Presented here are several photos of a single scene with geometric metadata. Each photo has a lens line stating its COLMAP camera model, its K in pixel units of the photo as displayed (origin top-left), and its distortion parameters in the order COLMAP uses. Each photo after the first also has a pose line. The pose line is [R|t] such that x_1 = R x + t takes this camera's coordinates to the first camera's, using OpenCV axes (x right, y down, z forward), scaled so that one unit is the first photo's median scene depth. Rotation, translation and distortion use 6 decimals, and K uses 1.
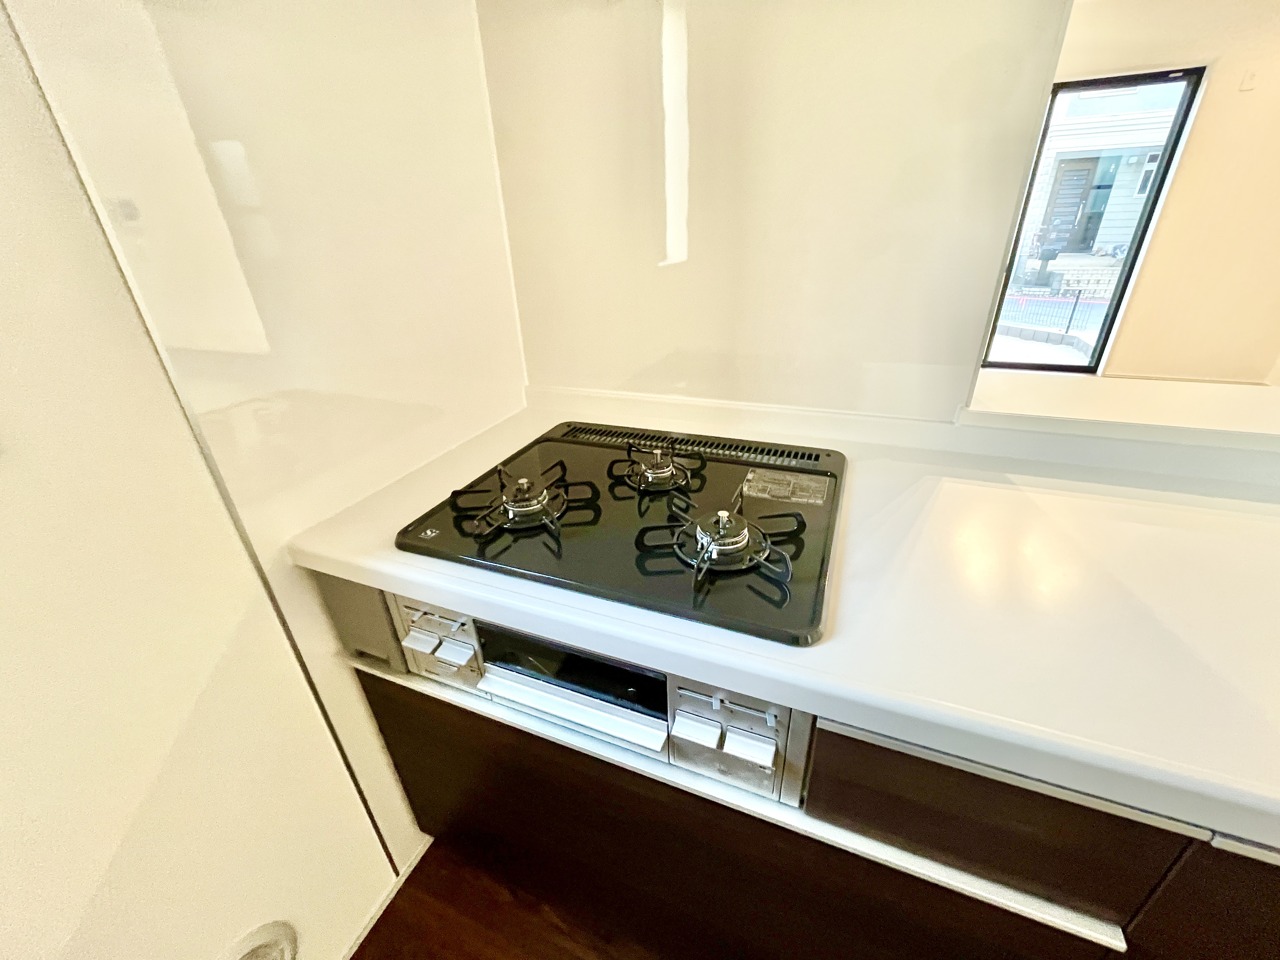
lens RADIAL K [[517.6, 0, 642.8], [0, 517.6, 481.7], [0, 0, 1]] dist [-0.007938, 0.000500]
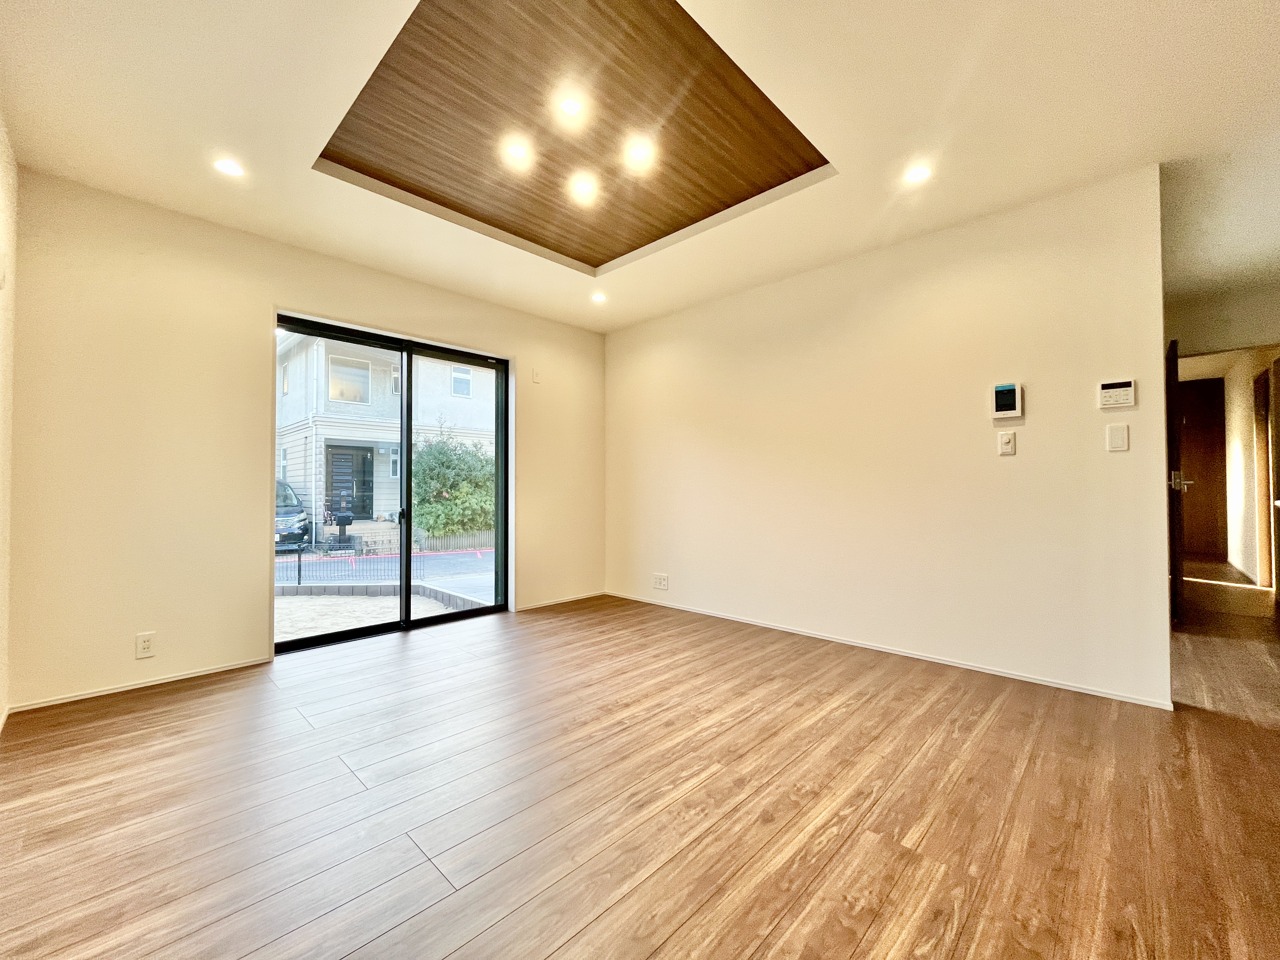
lens RADIAL K [[517.6, 0, 639.0], [0, 517.6, 482.1], [0, 0, 1]] dist [-0.007938, 0.000500]
pose [[0.363166, 0.051653, 0.930292, 0.152026], [0.407908, 0.888876, -0.208592, -0.498884], [-0.837688, 0.455227, 0.301740, 1.582666]]
